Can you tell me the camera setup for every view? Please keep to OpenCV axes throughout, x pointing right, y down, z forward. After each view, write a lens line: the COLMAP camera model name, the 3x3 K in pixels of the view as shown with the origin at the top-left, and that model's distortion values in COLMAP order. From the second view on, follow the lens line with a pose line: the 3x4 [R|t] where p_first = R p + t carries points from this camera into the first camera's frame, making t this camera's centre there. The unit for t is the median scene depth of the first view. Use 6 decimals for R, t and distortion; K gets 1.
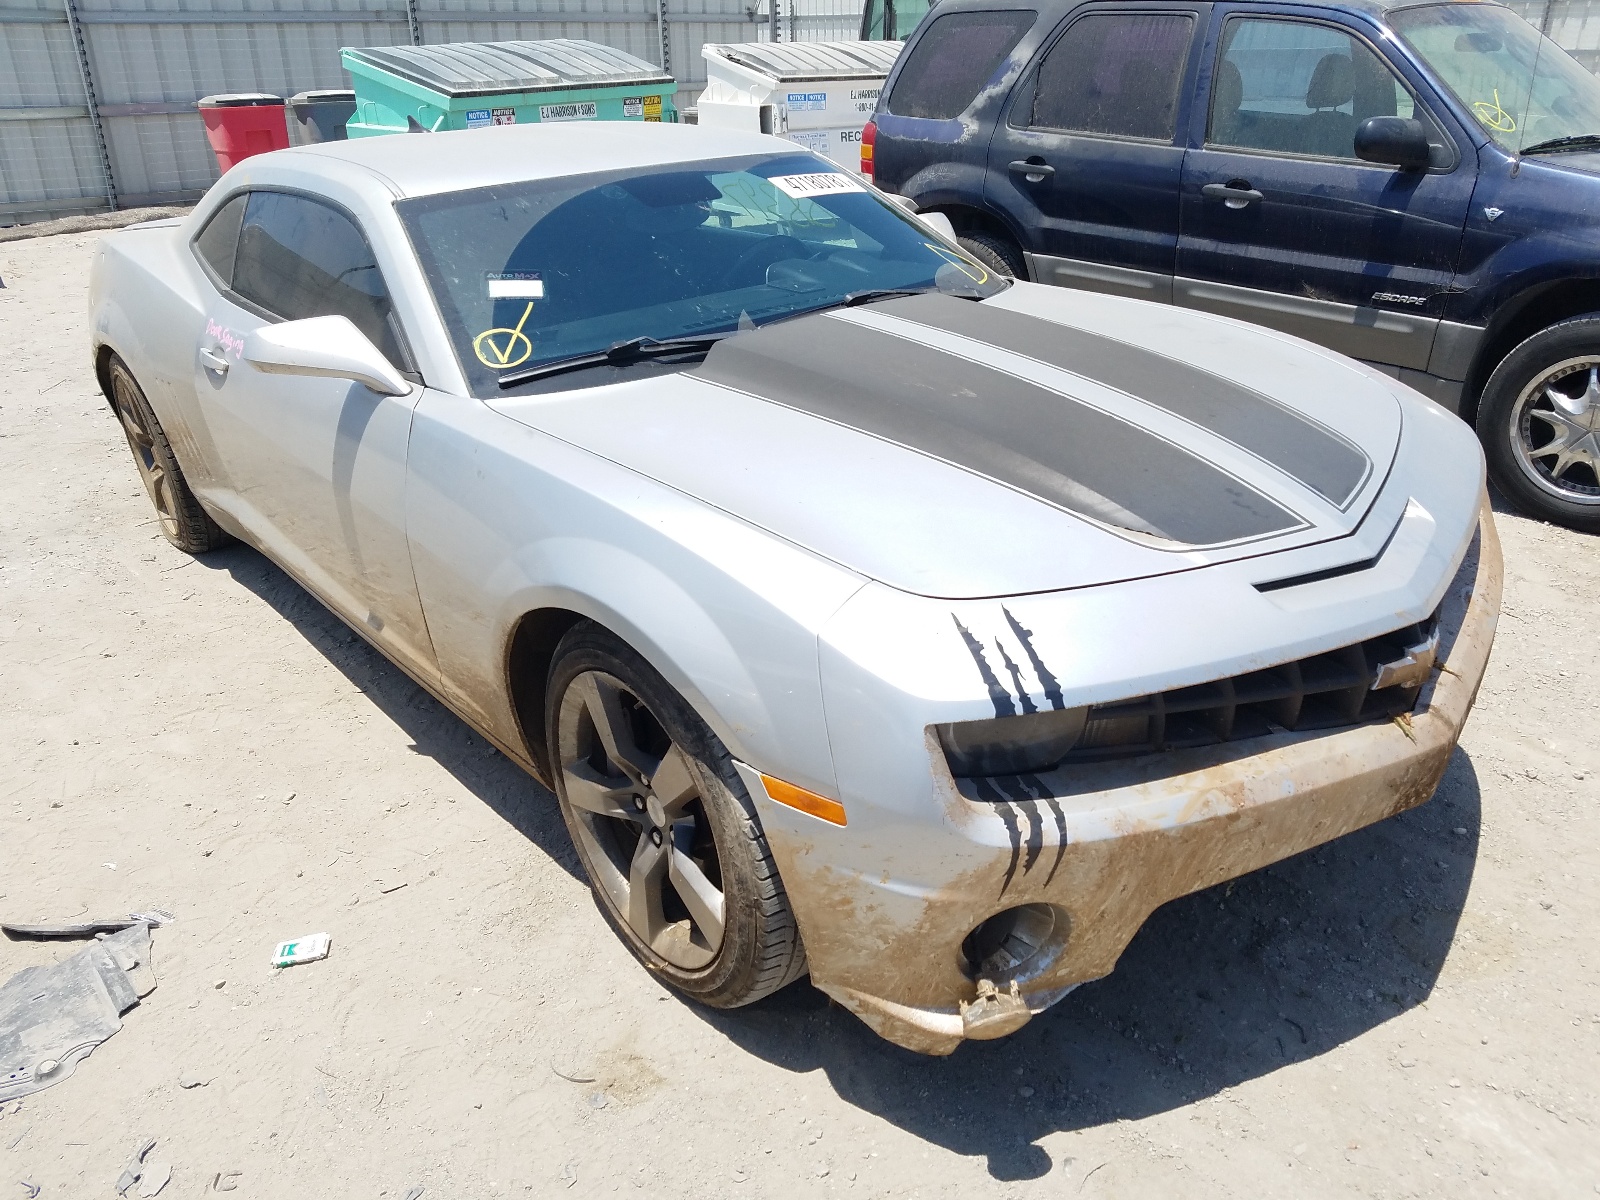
lens RADIAL K [[1210.9, 0, 796.7], [0, 1210.9, 603.1], [0, 0, 1]] dist [0.000608, -0.000875]
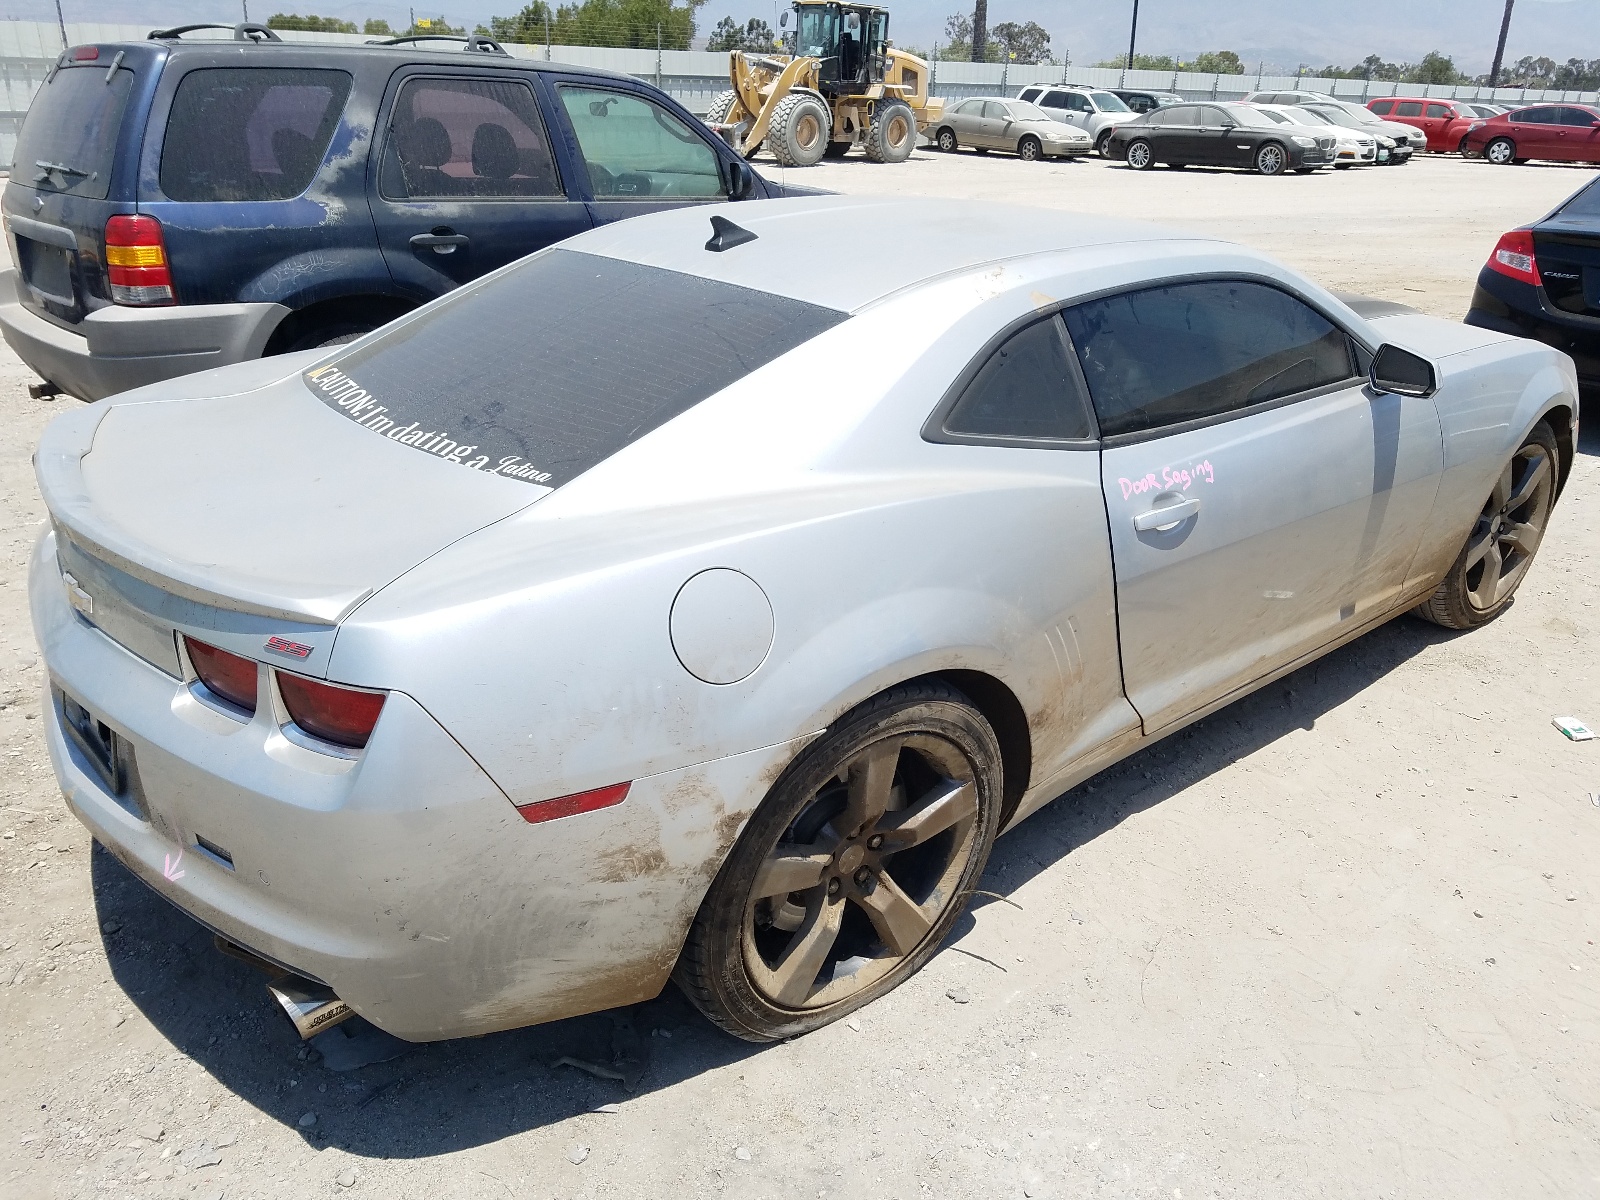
lens RADIAL K [[1210.9, 0, 796.6], [0, 1210.9, 597.3], [0, 0, 1]] dist [0.000608, -0.000875]
pose [[-0.029242, -0.351270, 0.935817, -0.760131], [0.424347, 0.843303, 0.329803, -0.314114], [-0.905028, 0.406755, 0.124401, 0.739818]]
